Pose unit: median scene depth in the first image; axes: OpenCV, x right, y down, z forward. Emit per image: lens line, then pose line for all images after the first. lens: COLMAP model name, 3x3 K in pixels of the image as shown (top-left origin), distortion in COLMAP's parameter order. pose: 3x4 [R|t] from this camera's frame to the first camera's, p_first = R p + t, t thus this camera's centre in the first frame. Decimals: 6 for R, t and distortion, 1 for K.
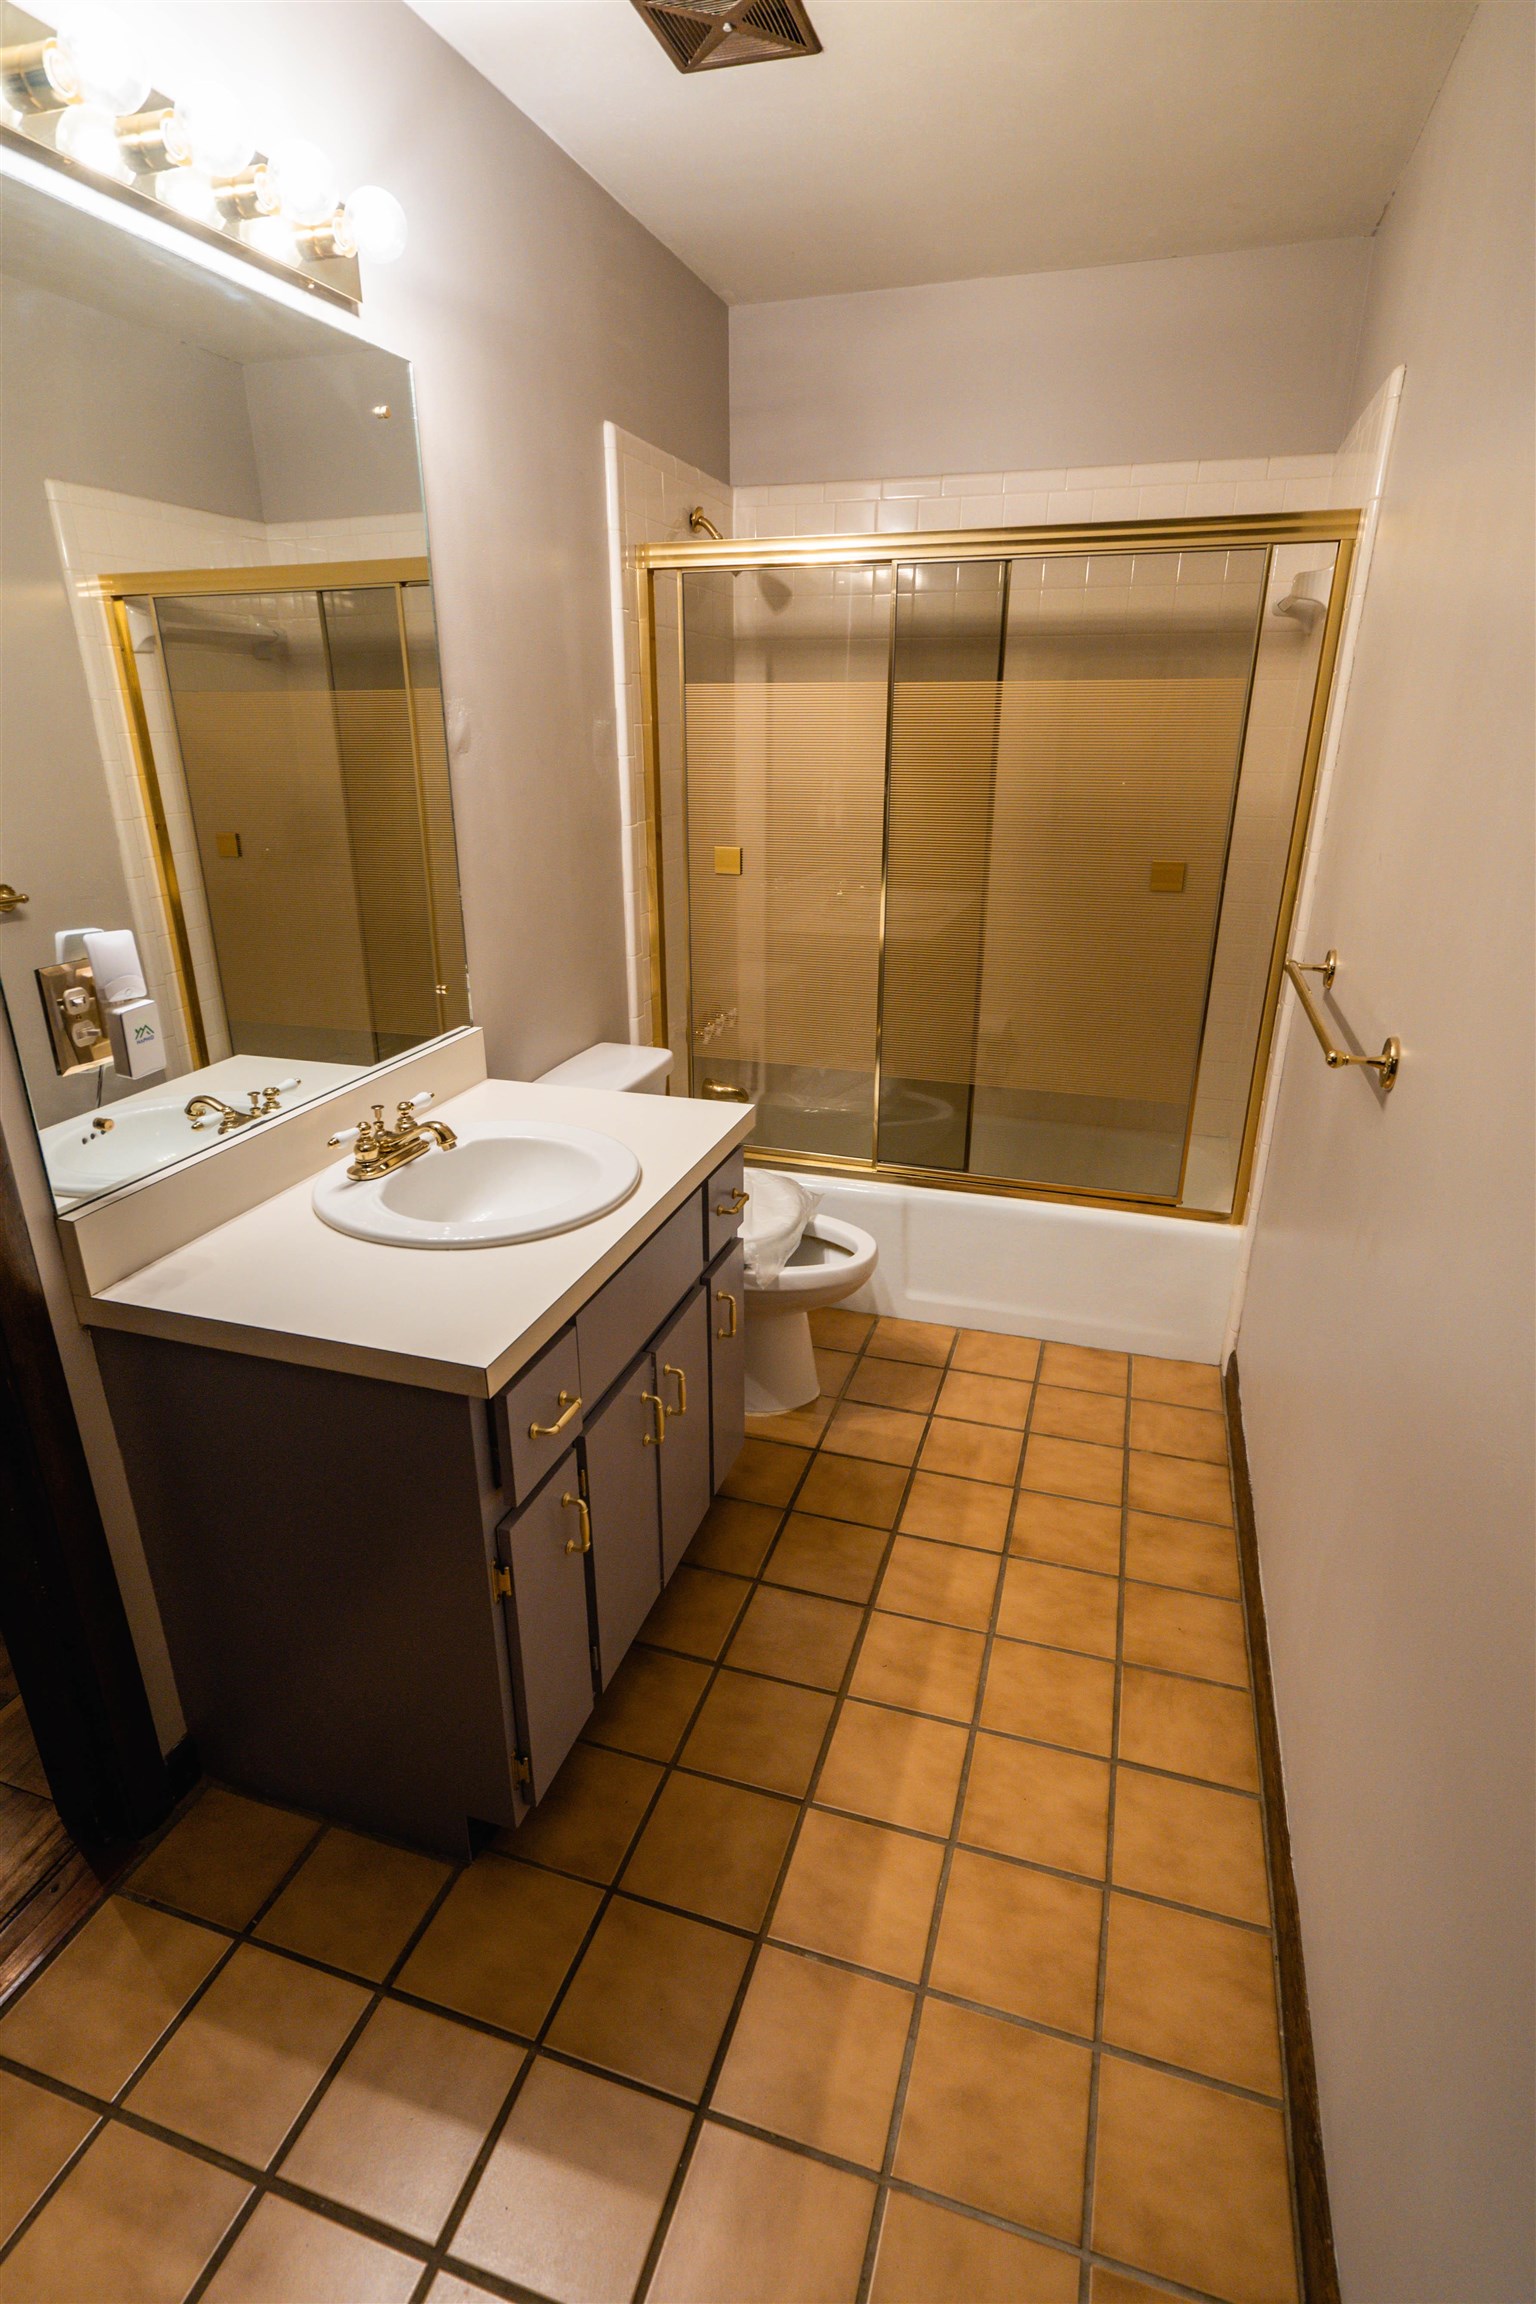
lens RADIAL K [[1137.9, 0, 766.3], [0, 1137.9, 1158.4], [0, 0, 1]] dist [0.000391, -0.000343]
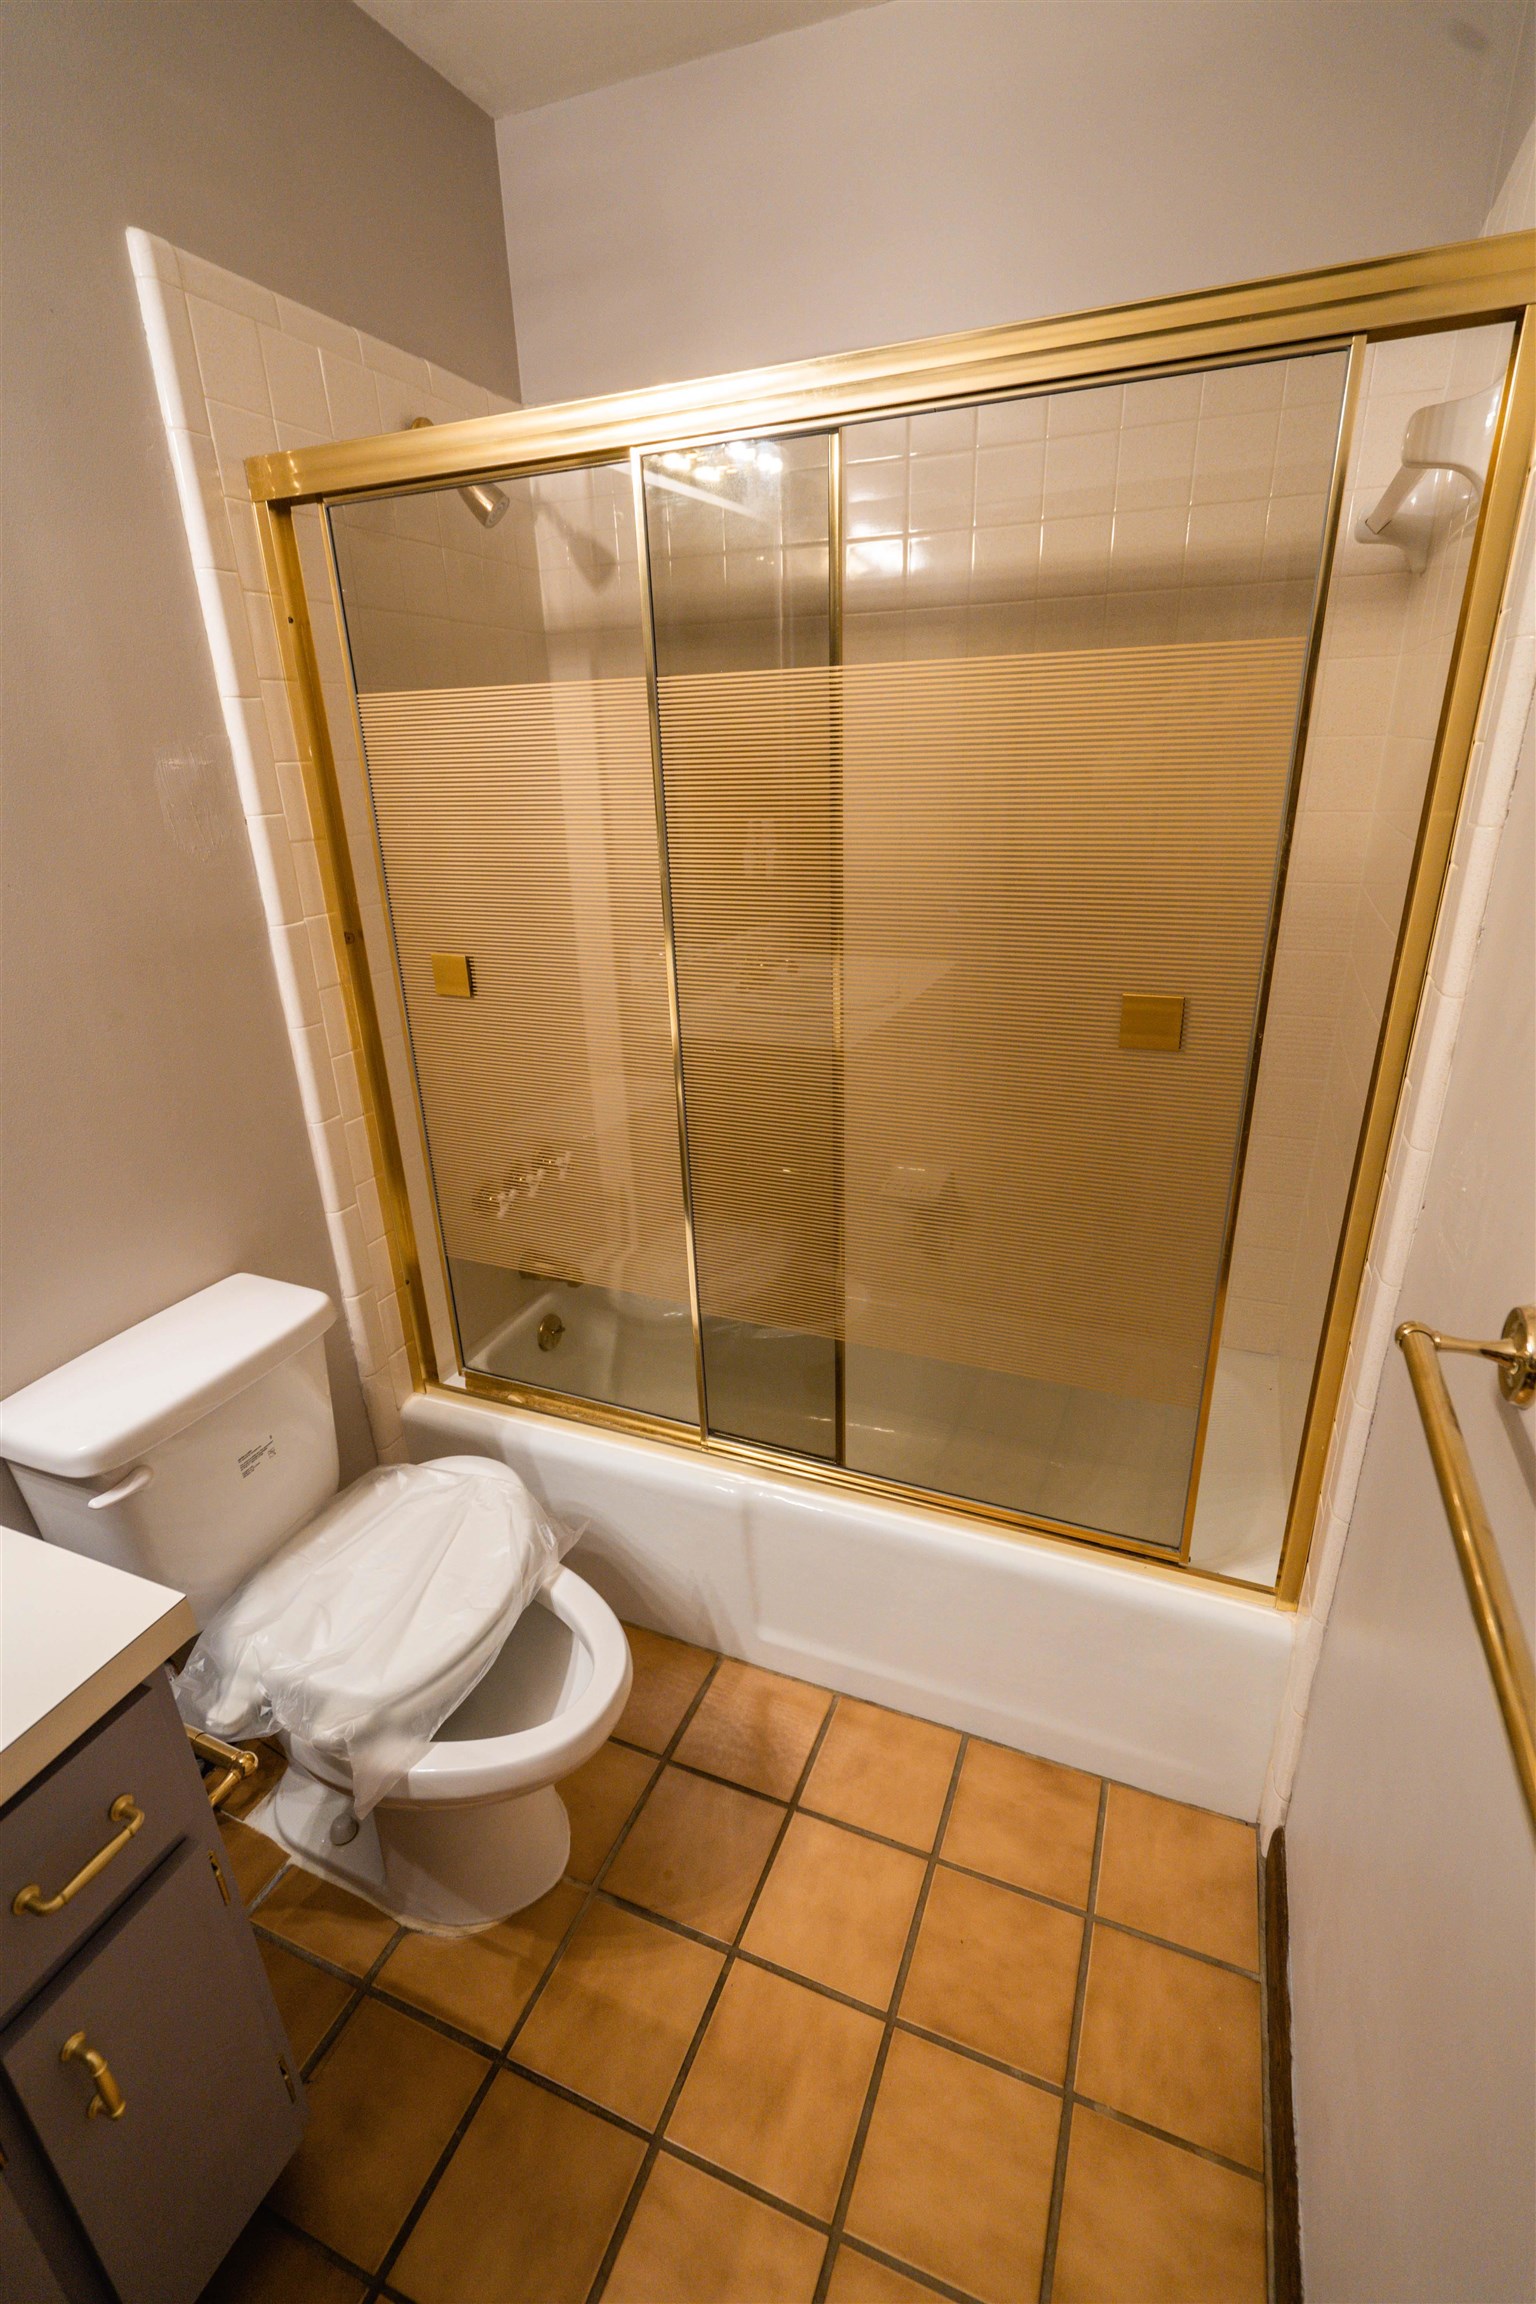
lens RADIAL K [[1048.9, 0, 769.2], [0, 1048.9, 1146.6], [0, 0, 1]] dist [0.001604, 0.001625]
pose [[0.996903, 0.003633, -0.078558, 0.194369], [-0.003731, 0.999992, -0.001095, -0.172284], [0.078553, 0.001384, 0.996909, 0.451688]]
